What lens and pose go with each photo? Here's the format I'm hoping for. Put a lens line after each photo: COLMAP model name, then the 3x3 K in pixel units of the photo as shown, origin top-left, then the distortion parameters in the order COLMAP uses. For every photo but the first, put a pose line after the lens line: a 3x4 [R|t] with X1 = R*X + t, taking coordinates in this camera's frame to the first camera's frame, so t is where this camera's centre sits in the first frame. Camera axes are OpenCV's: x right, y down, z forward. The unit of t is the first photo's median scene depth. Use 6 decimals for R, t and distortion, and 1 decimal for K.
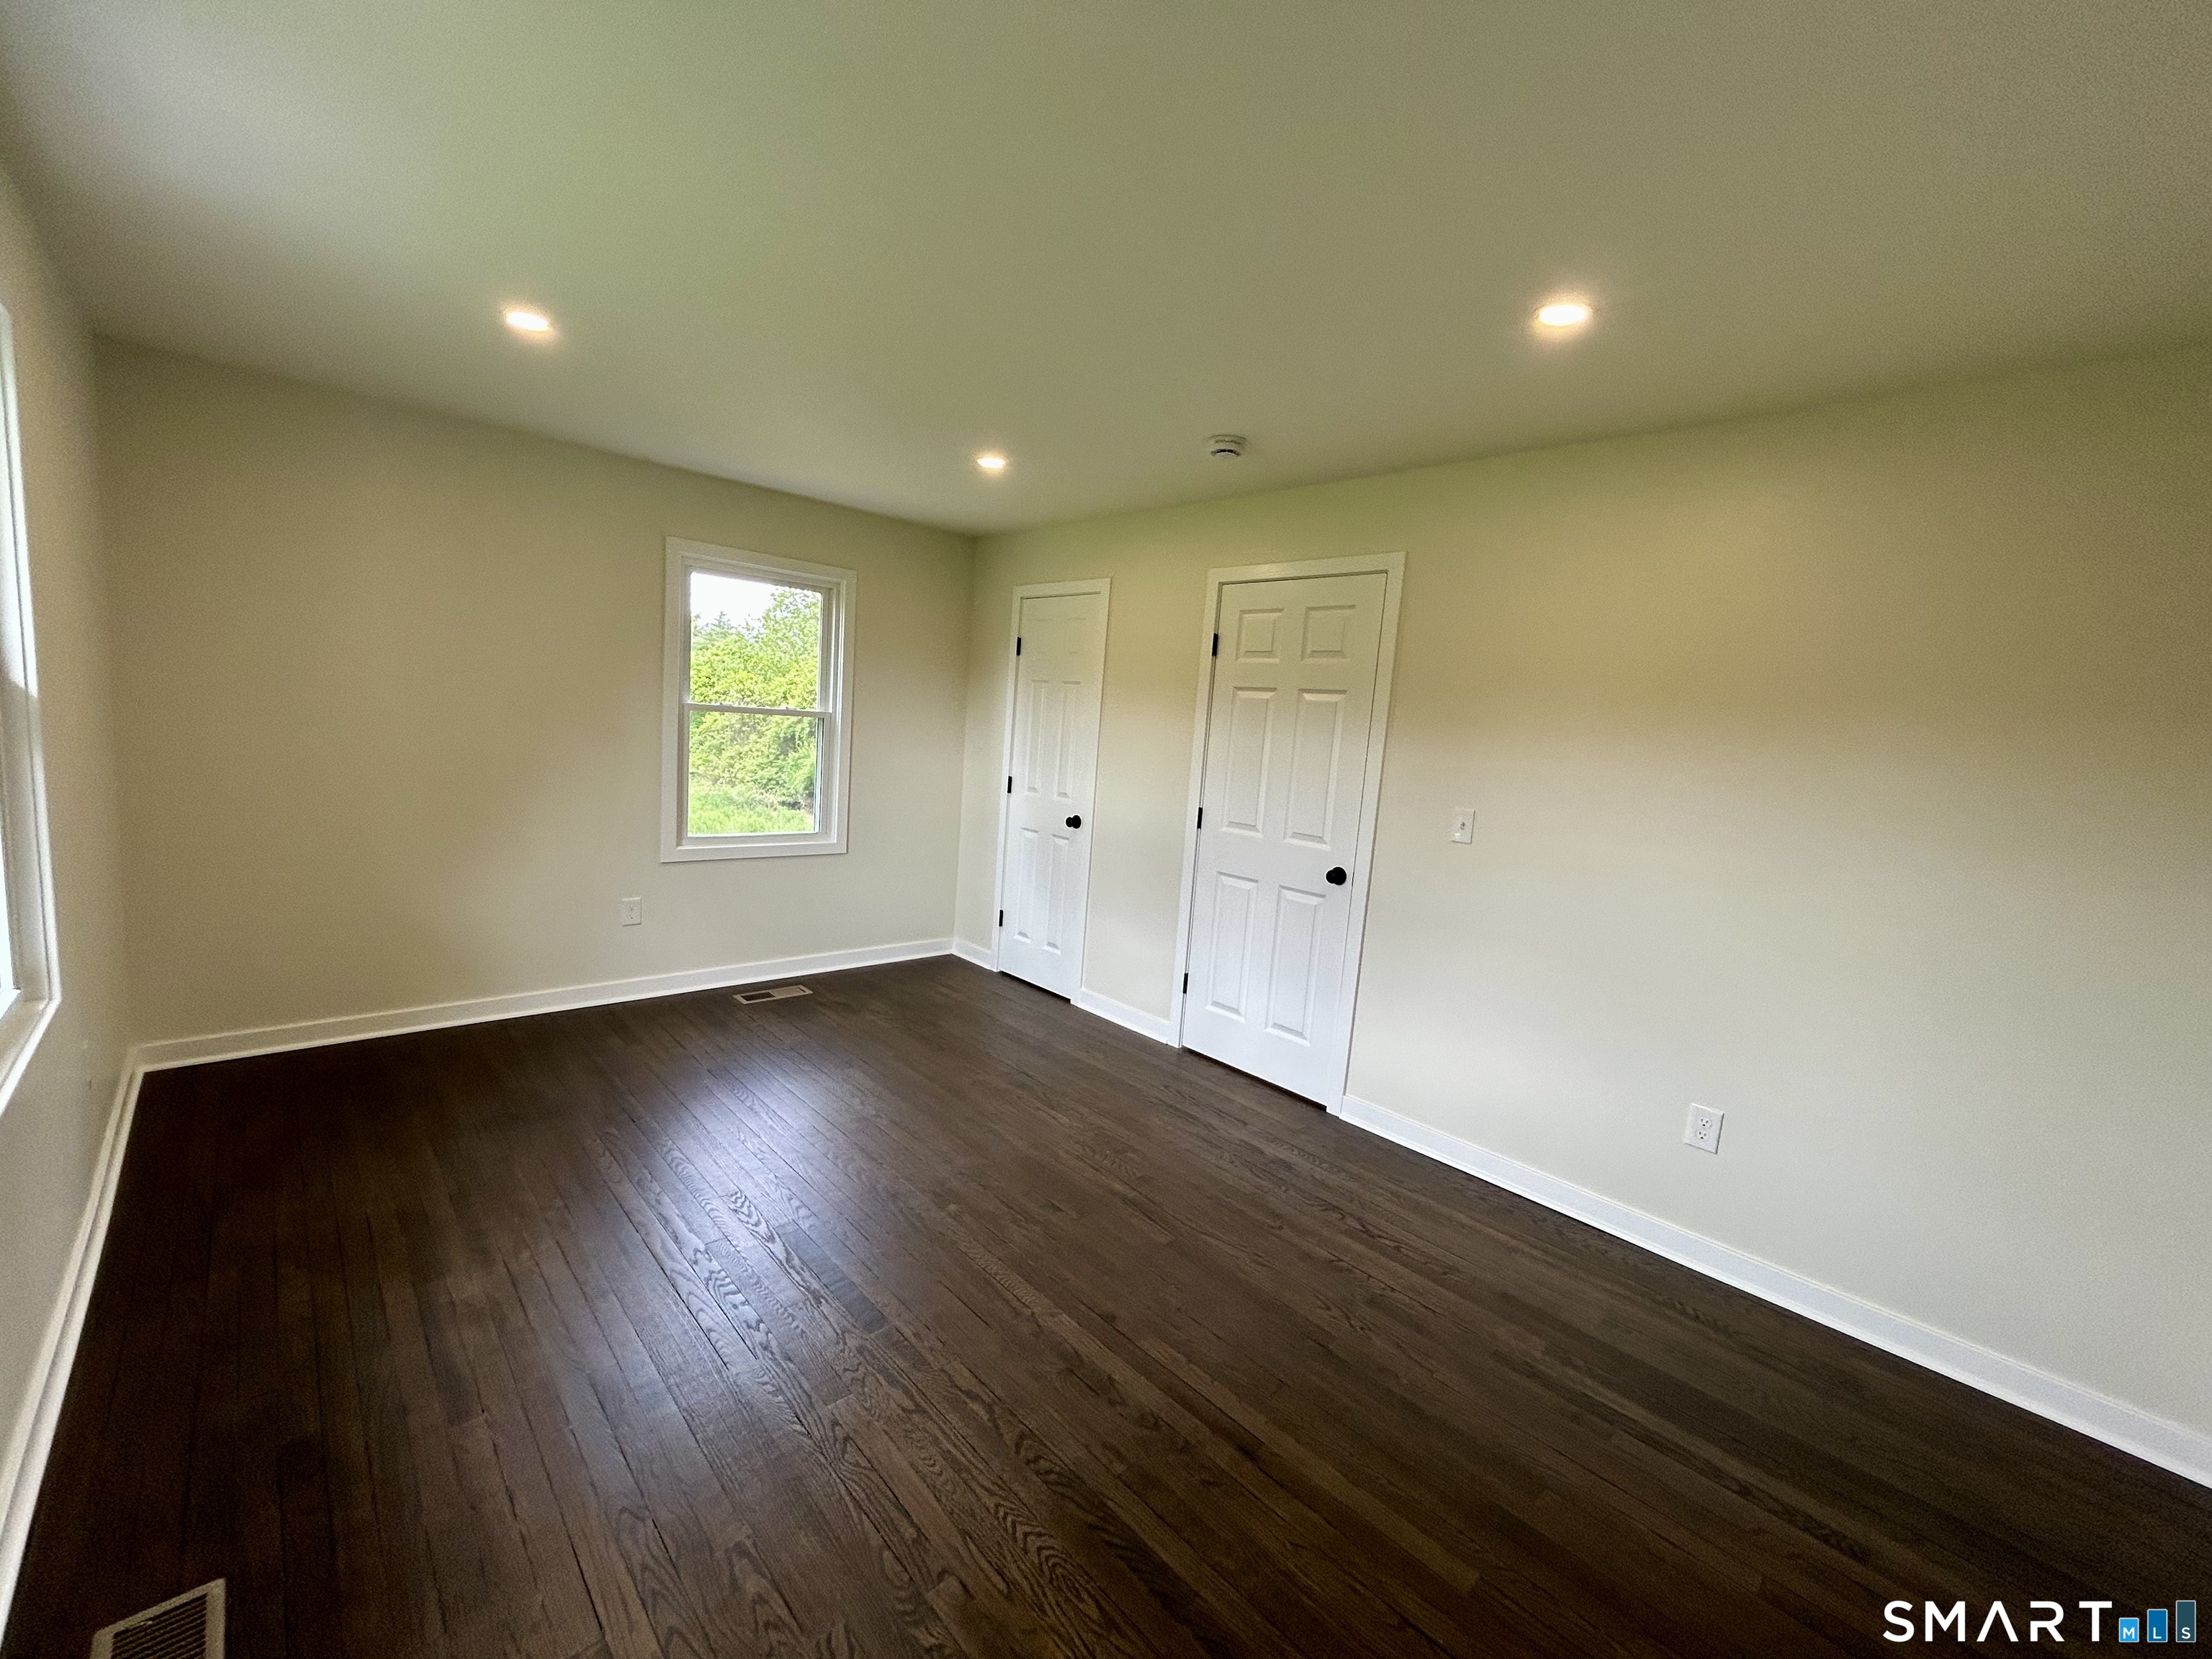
lens RADIAL K [[886.0, 0, 1107.0], [0, 886.0, 826.4], [0, 0, 1]] dist [-0.001254, 0.000643]
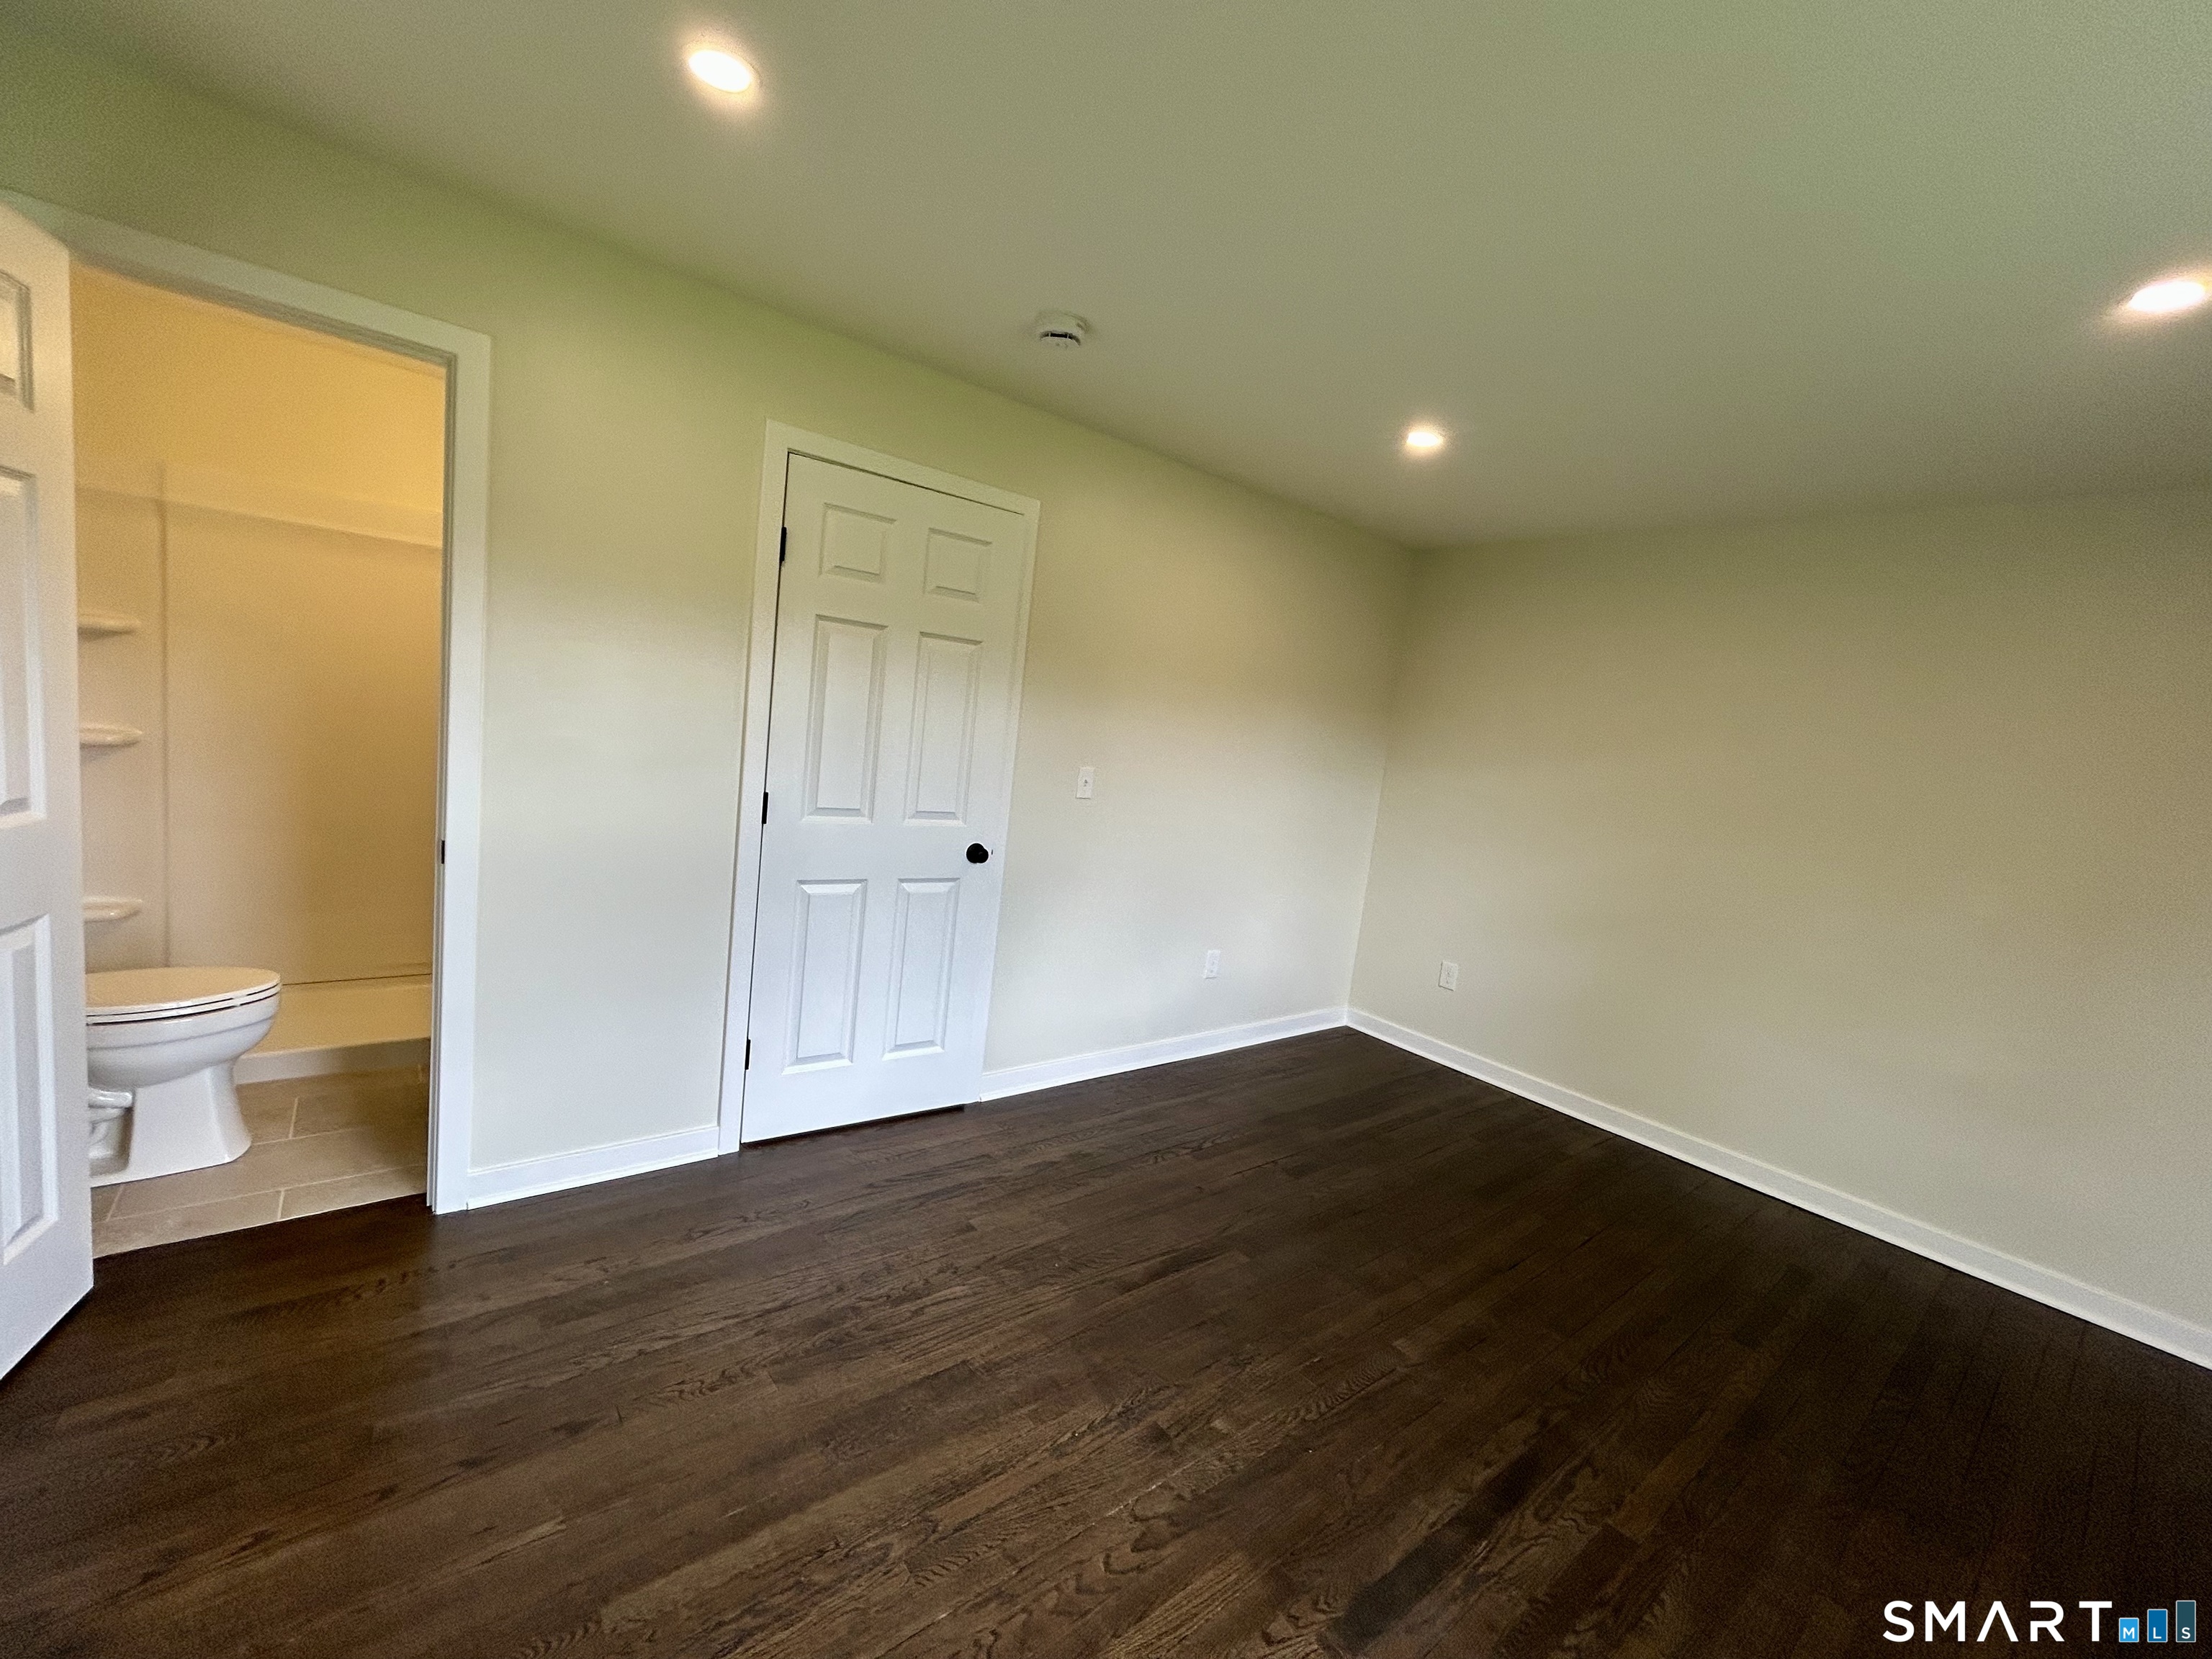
lens RADIAL K [[886.0, 0, 1107.0], [0, 886.0, 826.4], [0, 0, 1]] dist [-0.001254, 0.000643]
pose [[0.084192, -0.189228, 0.978317, -0.603137], [-0.000379, 0.981797, 0.189934, -0.141635], [-0.996450, -0.016362, 0.082587, 0.793578]]
